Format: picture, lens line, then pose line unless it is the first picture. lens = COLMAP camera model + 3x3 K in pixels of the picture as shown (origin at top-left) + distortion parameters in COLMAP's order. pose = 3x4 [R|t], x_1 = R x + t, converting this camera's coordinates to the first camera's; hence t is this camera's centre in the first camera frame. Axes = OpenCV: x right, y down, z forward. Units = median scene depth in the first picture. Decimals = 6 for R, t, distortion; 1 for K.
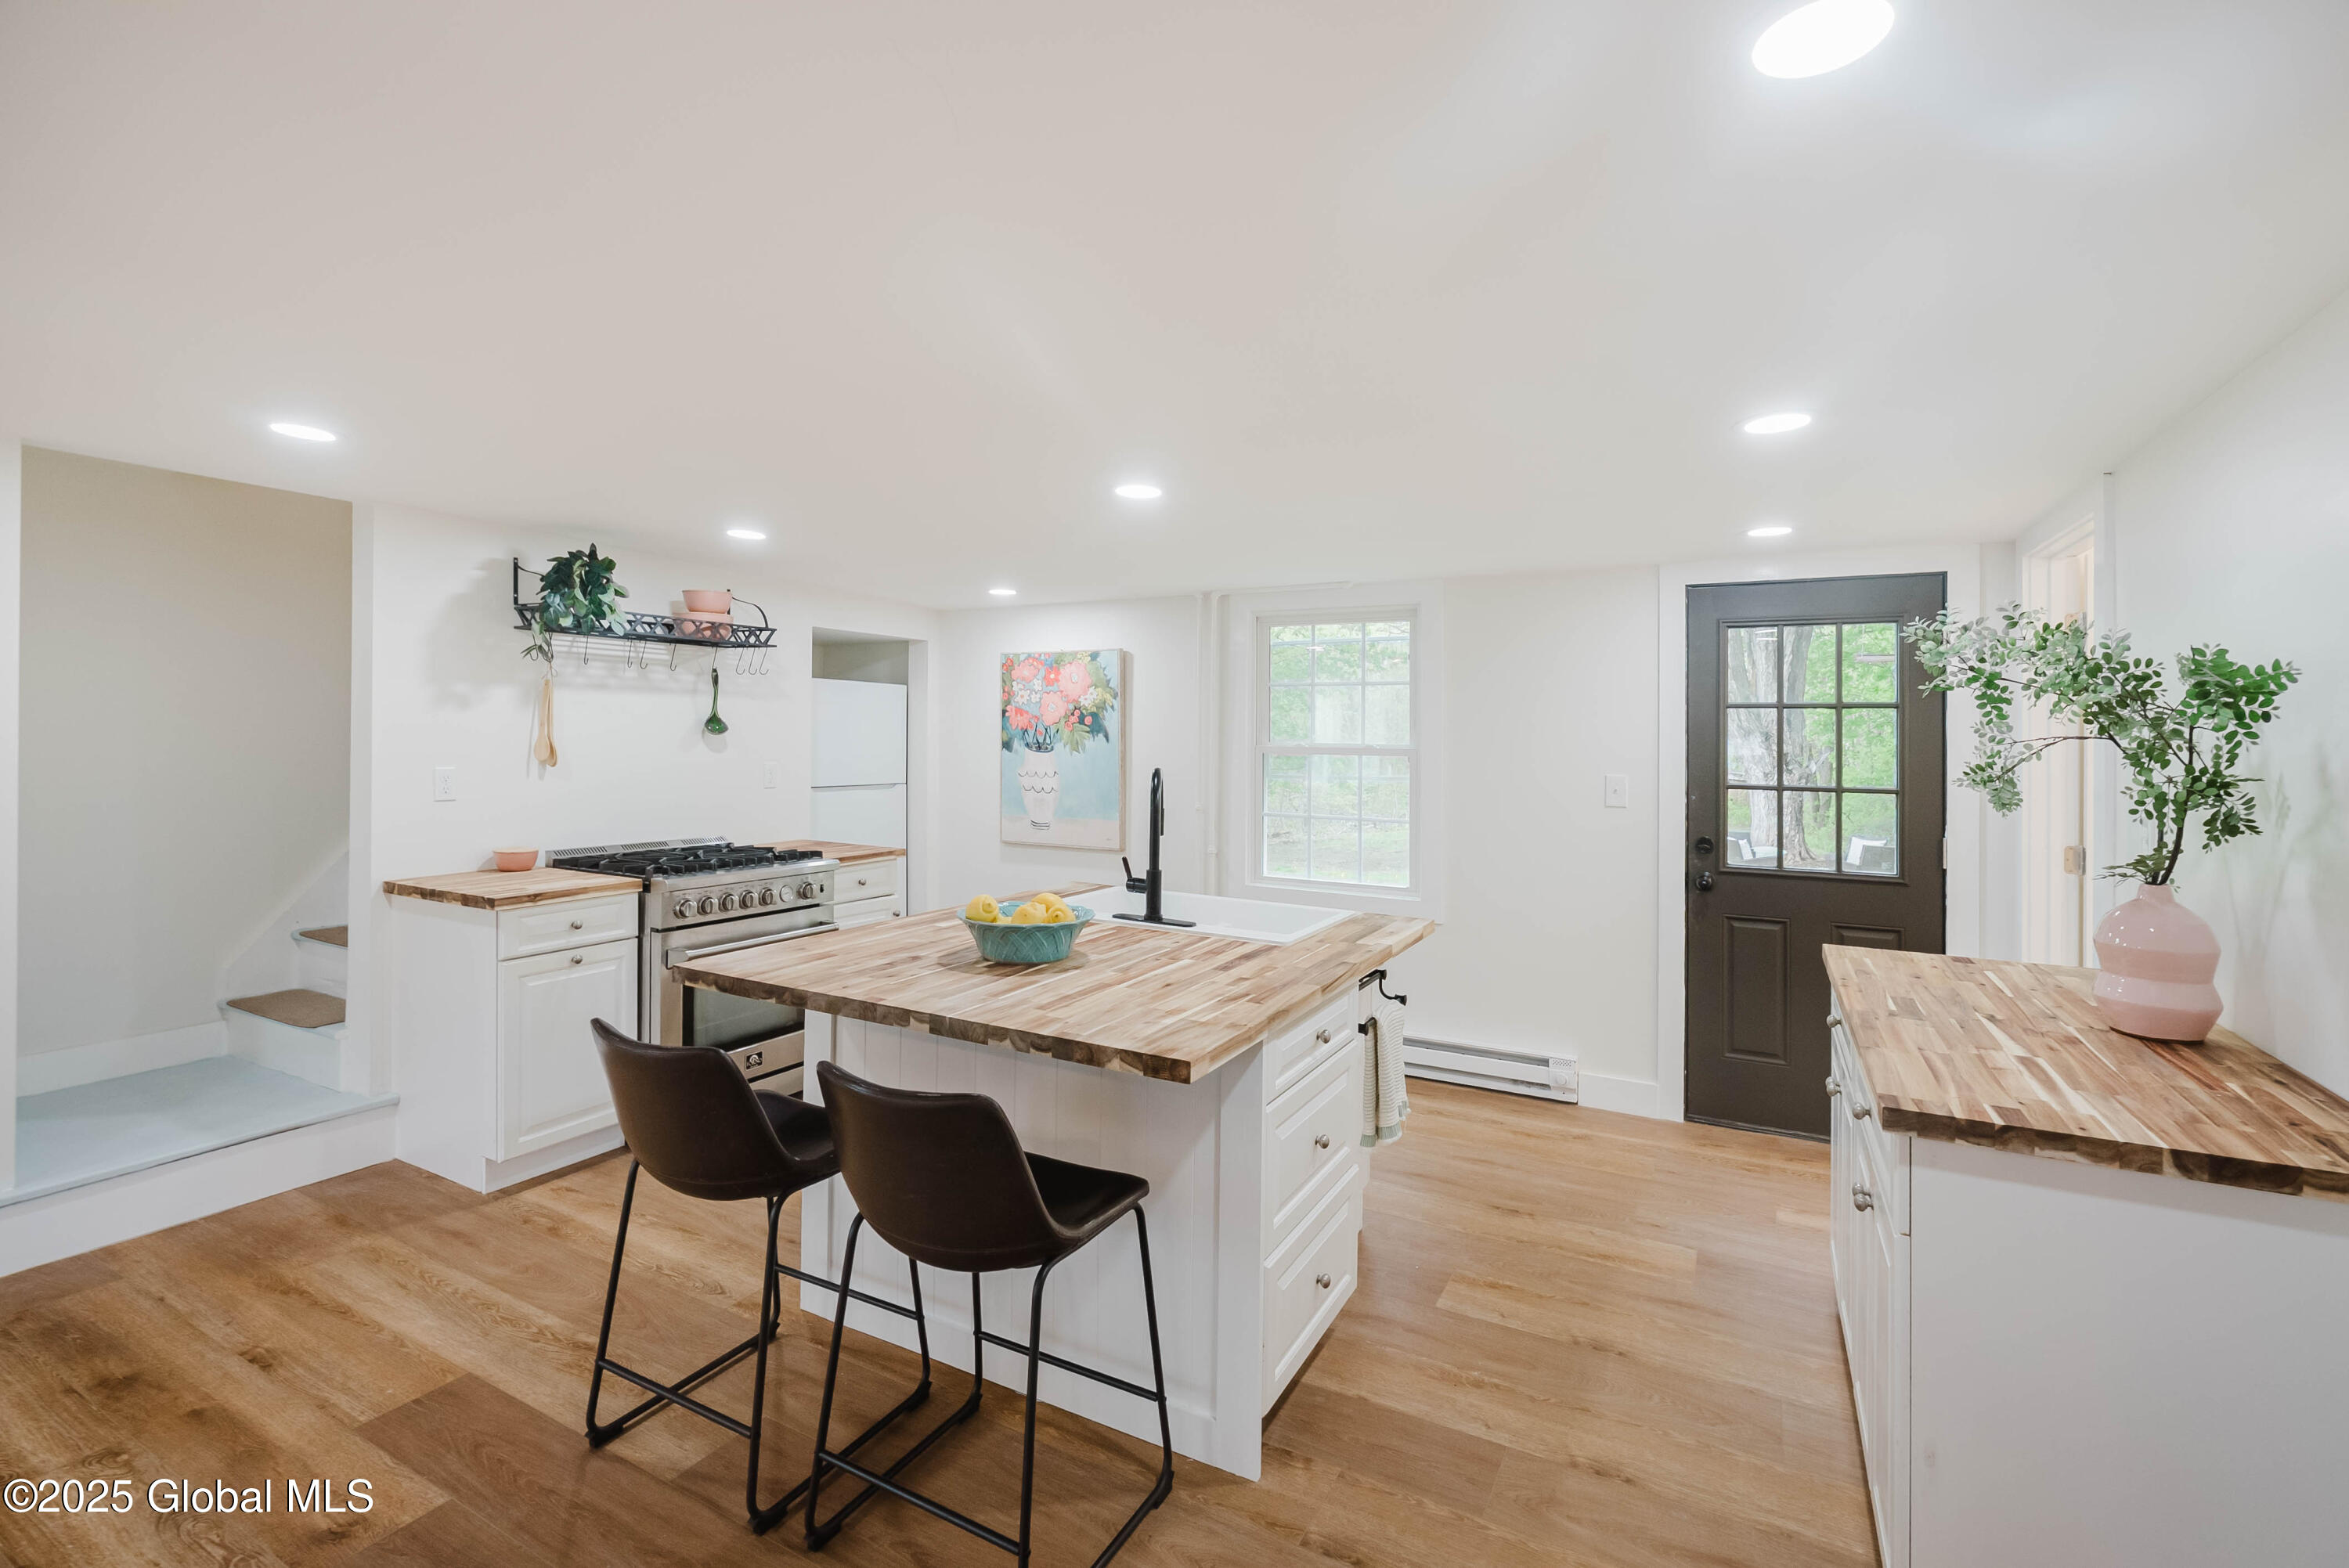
lens RADIAL K [[1060.0, 0, 1178.2], [0, 1060.0, 730.0], [0, 0, 1]] dist [-0.015323, 0.000139]
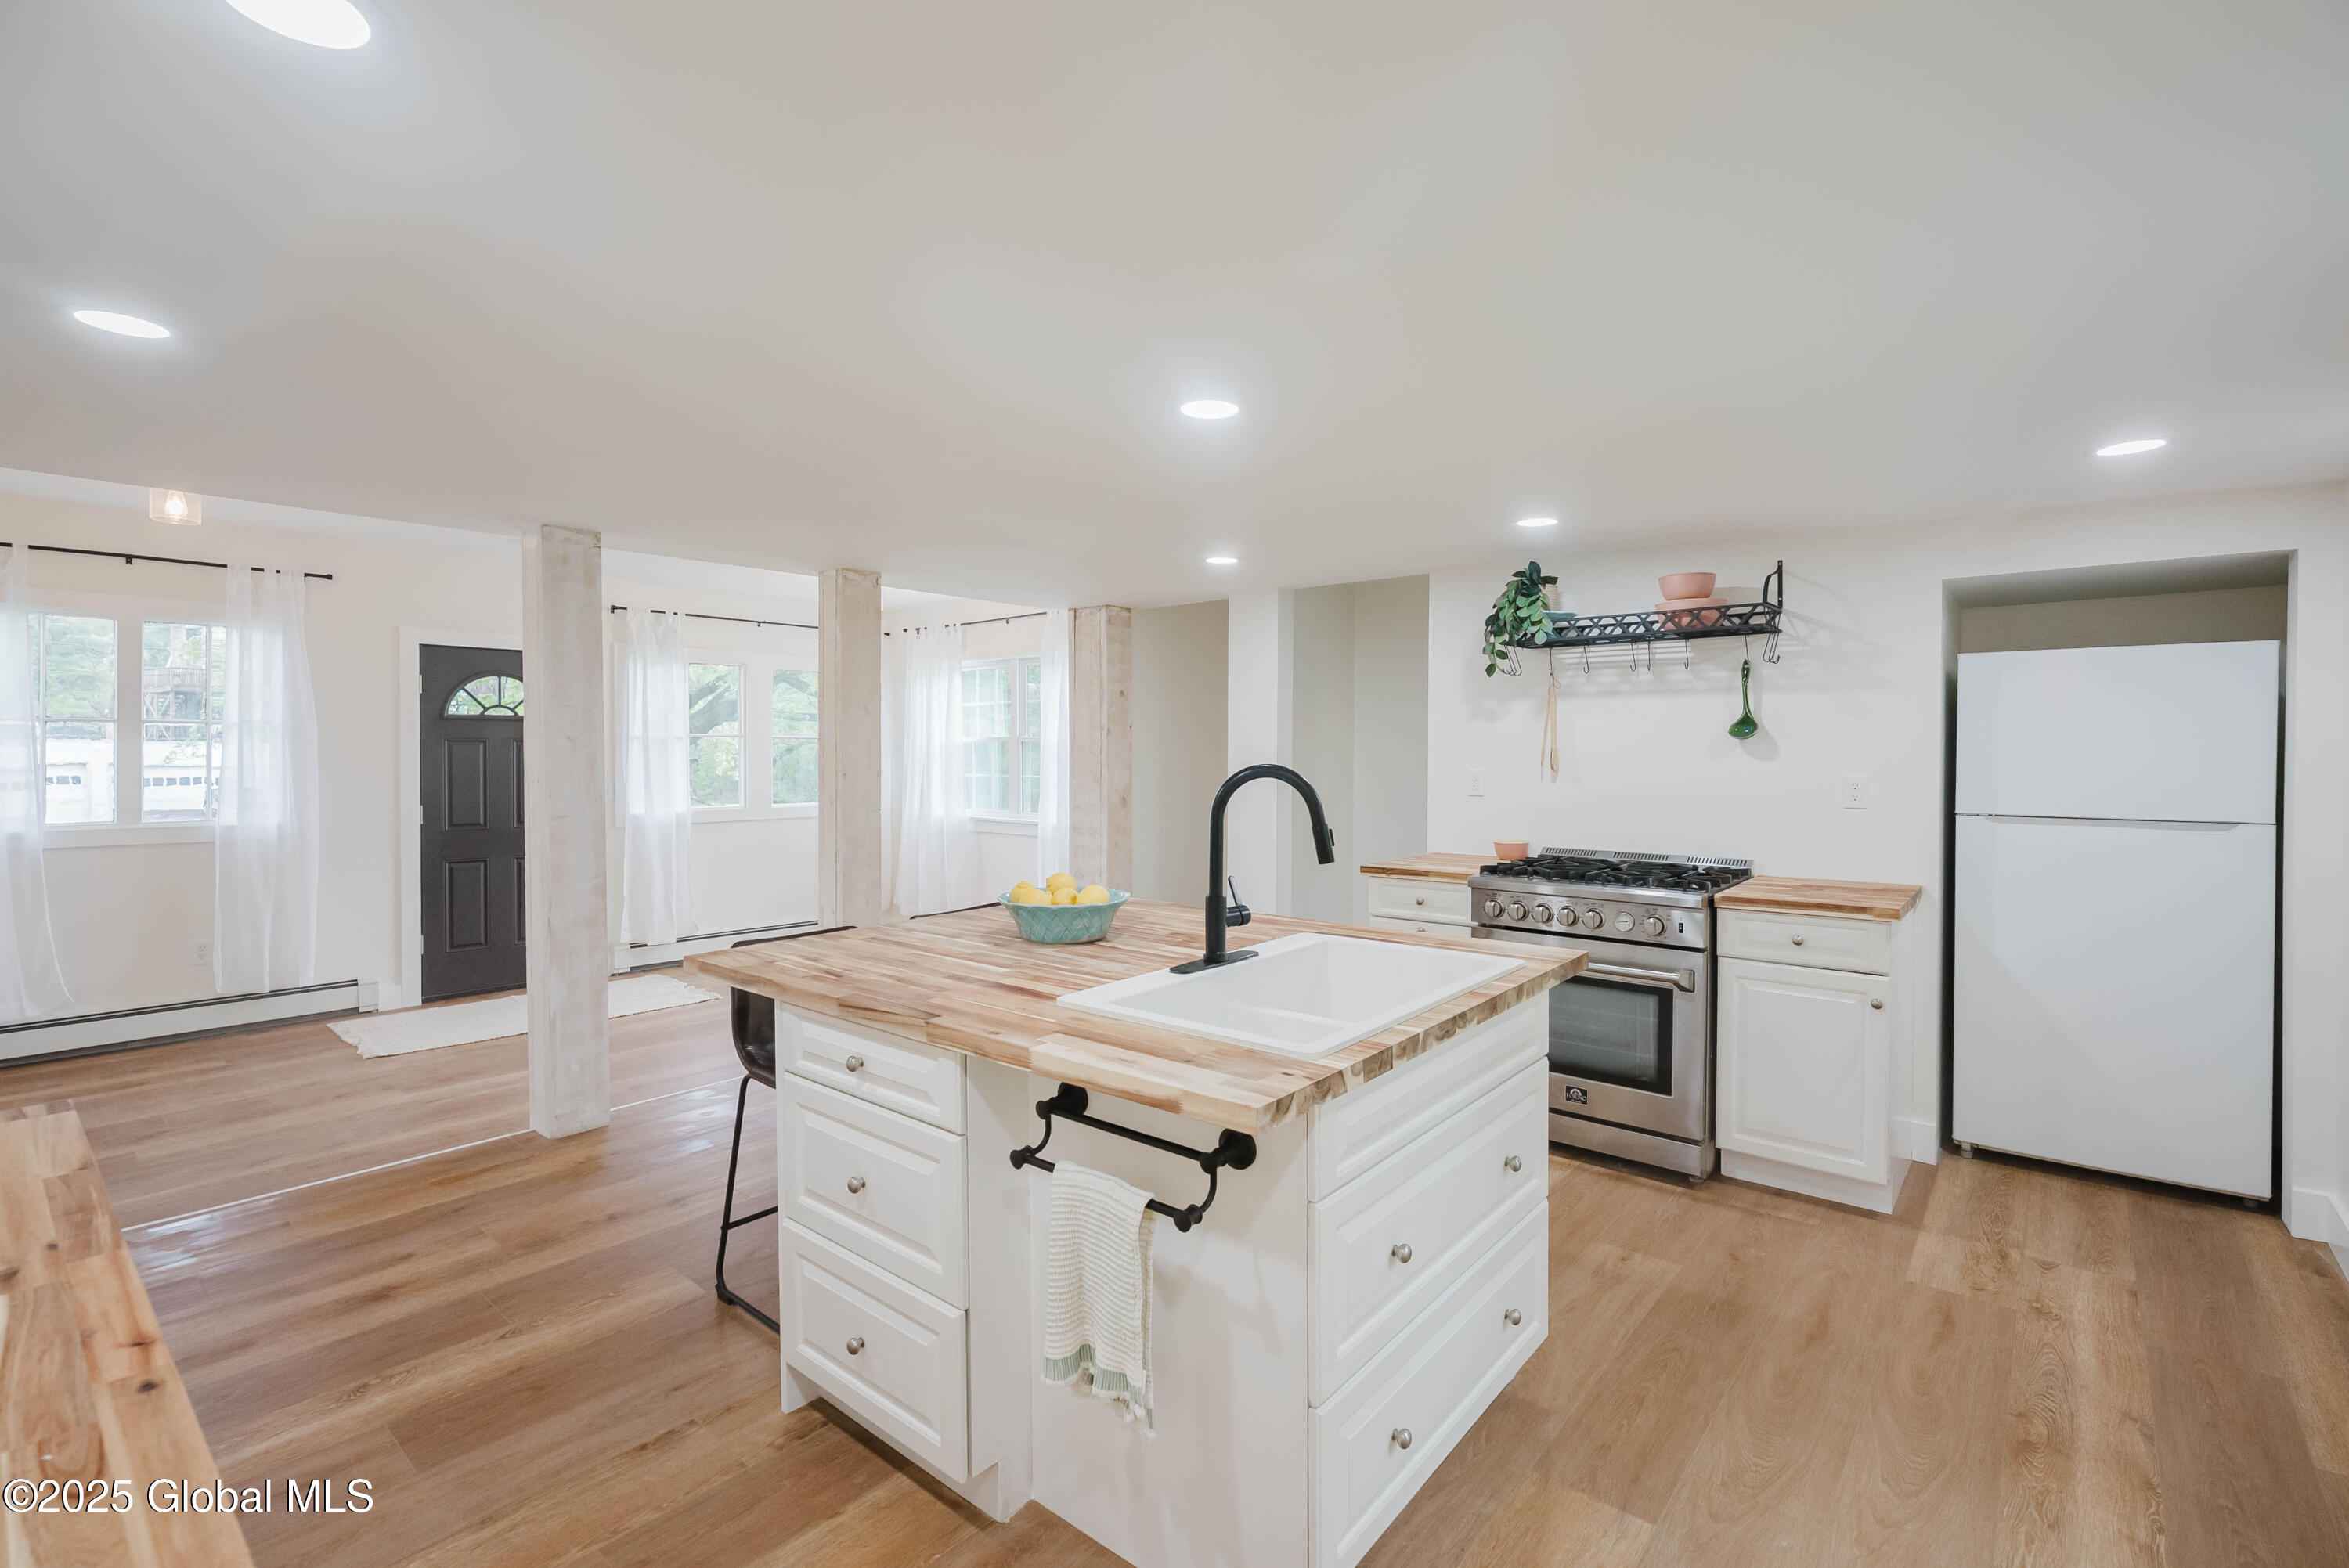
lens RADIAL K [[1027.0, 0, 1171.4], [0, 1027.0, 766.2], [0, 0, 1]] dist [-0.013596, -0.000087]
pose [[-0.195366, 0.000662, -0.980730, 0.466476], [0.002365, 0.999997, 0.000204, 0.025891], [0.980728, -0.002280, -0.195367, 0.730359]]
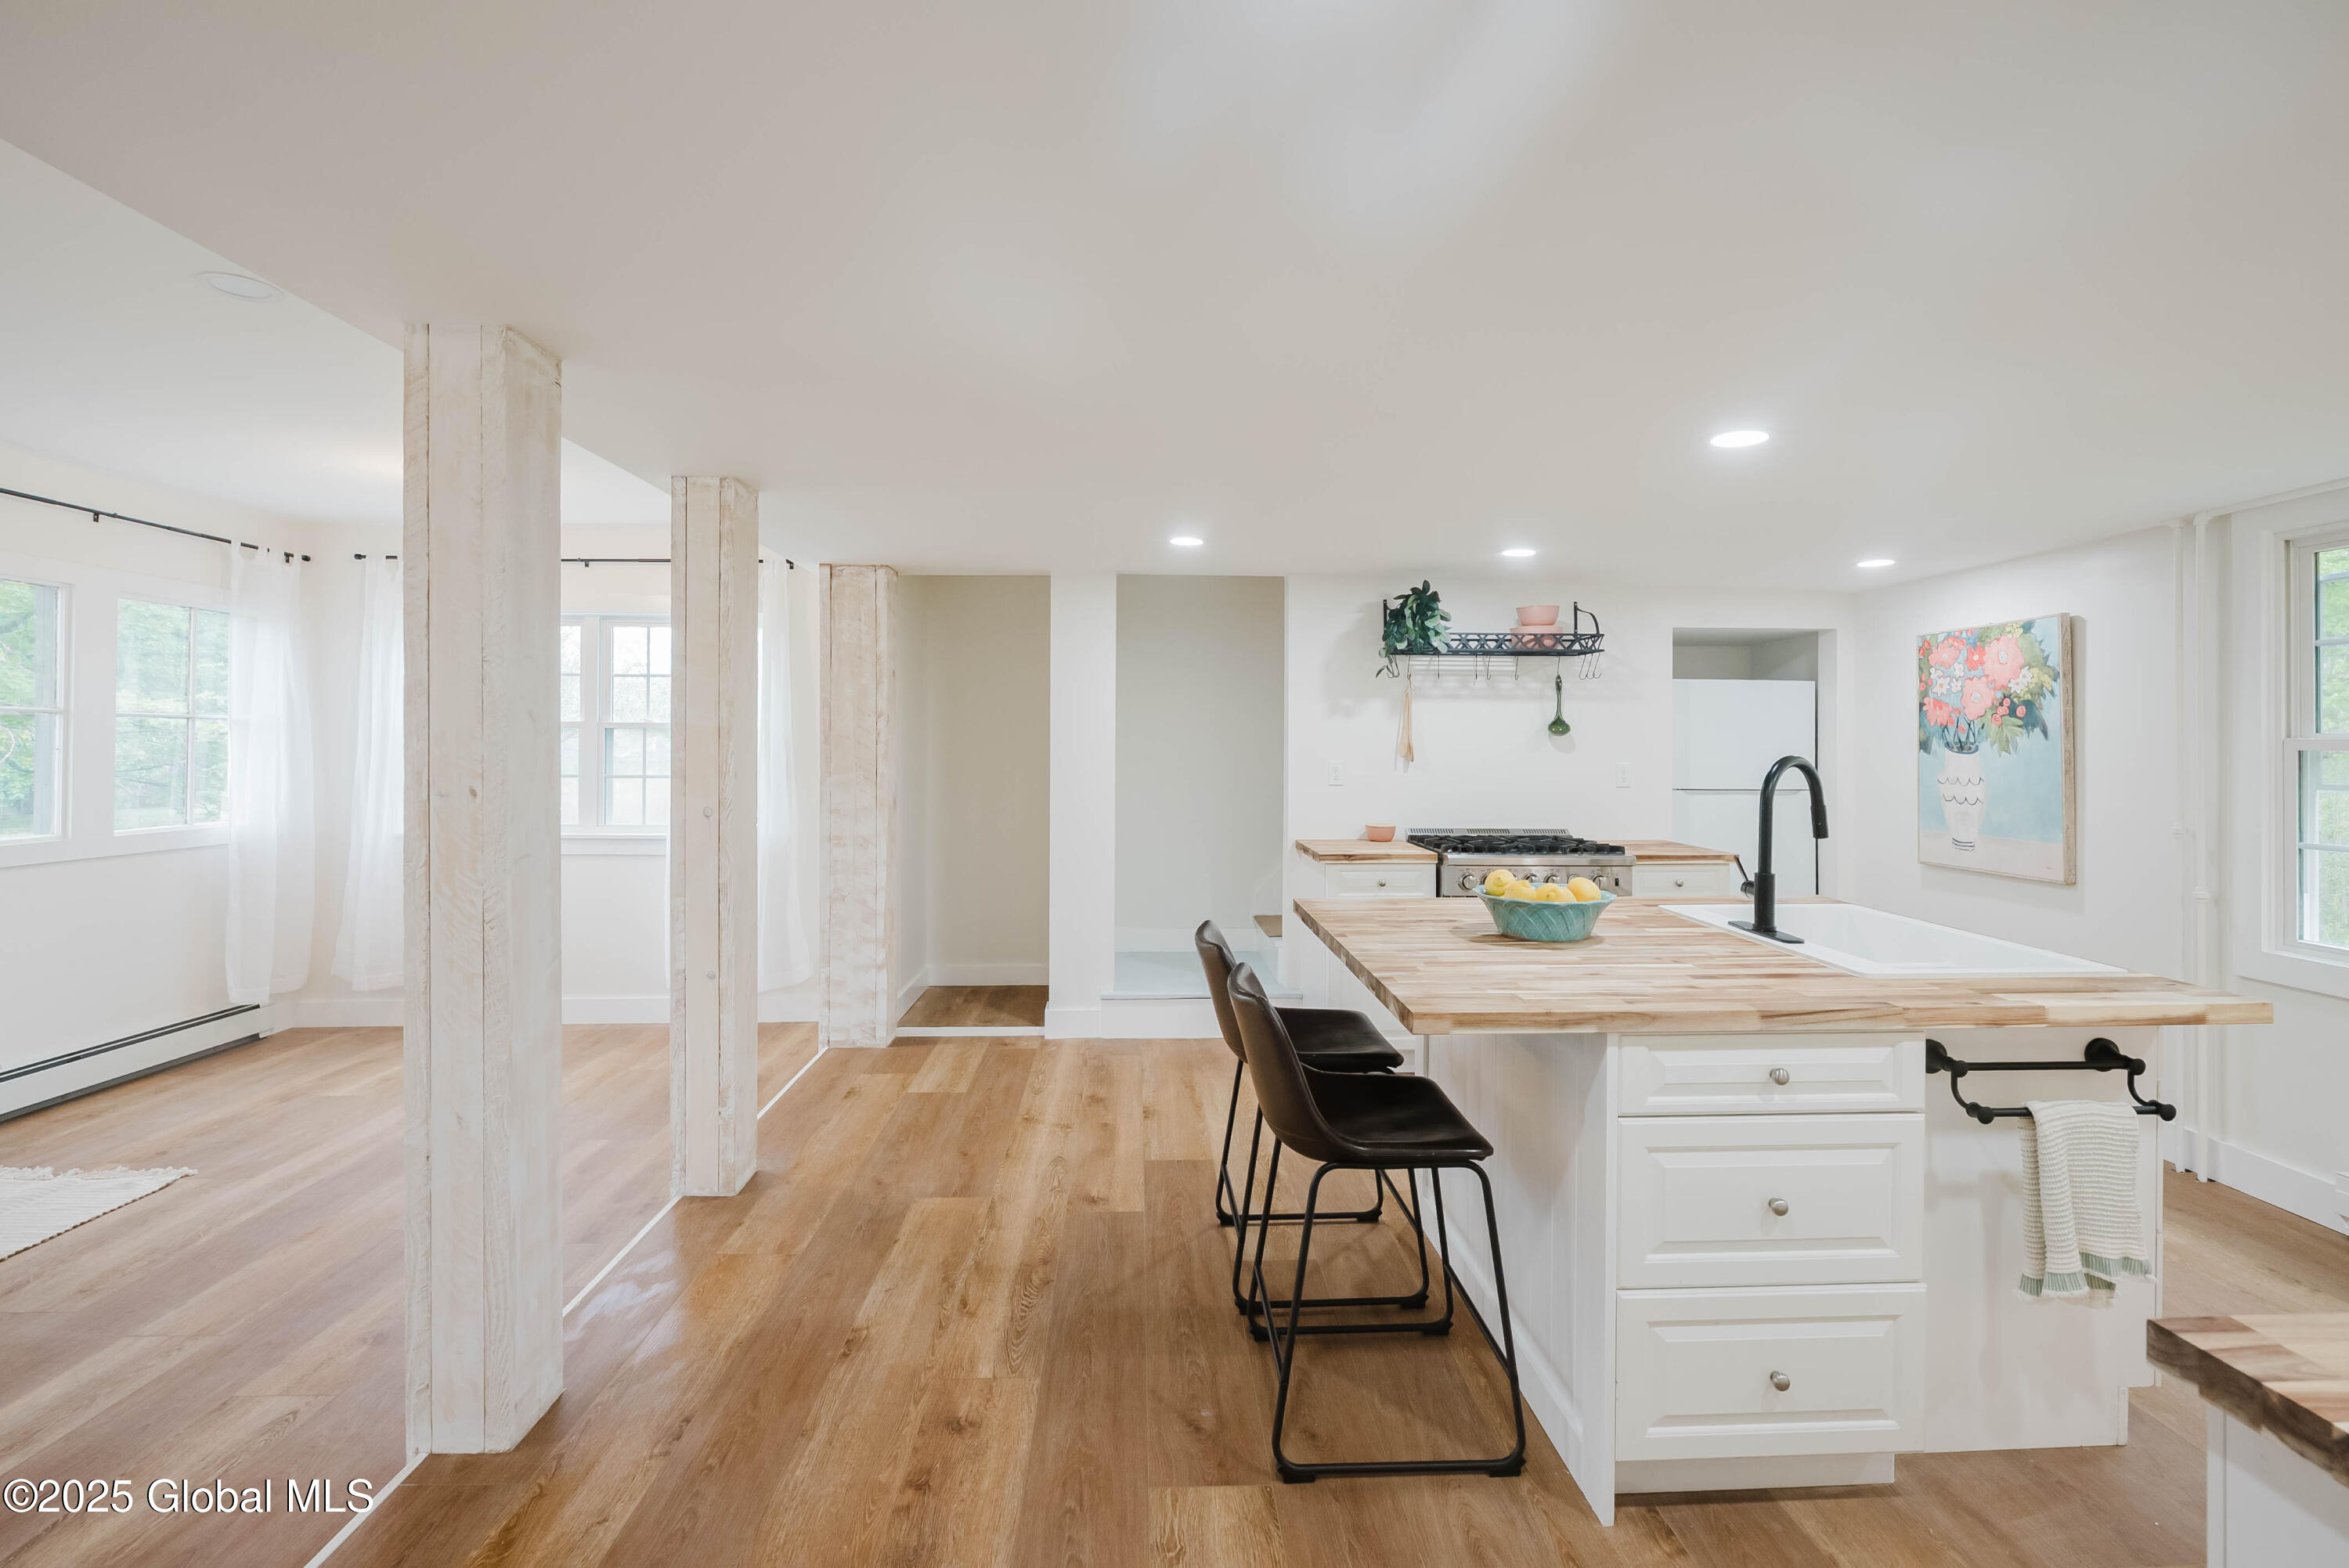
lens RADIAL K [[1051.8, 0, 1171.8], [0, 1051.8, 743.6], [0, 0, 1]] dist [-0.011992, 0.000347]
pose [[0.508049, -0.013614, -0.861221, 0.304769], [0.006651, 0.999907, -0.011882, 0.023238], [0.861302, 0.000309, 0.508093, 0.103012]]
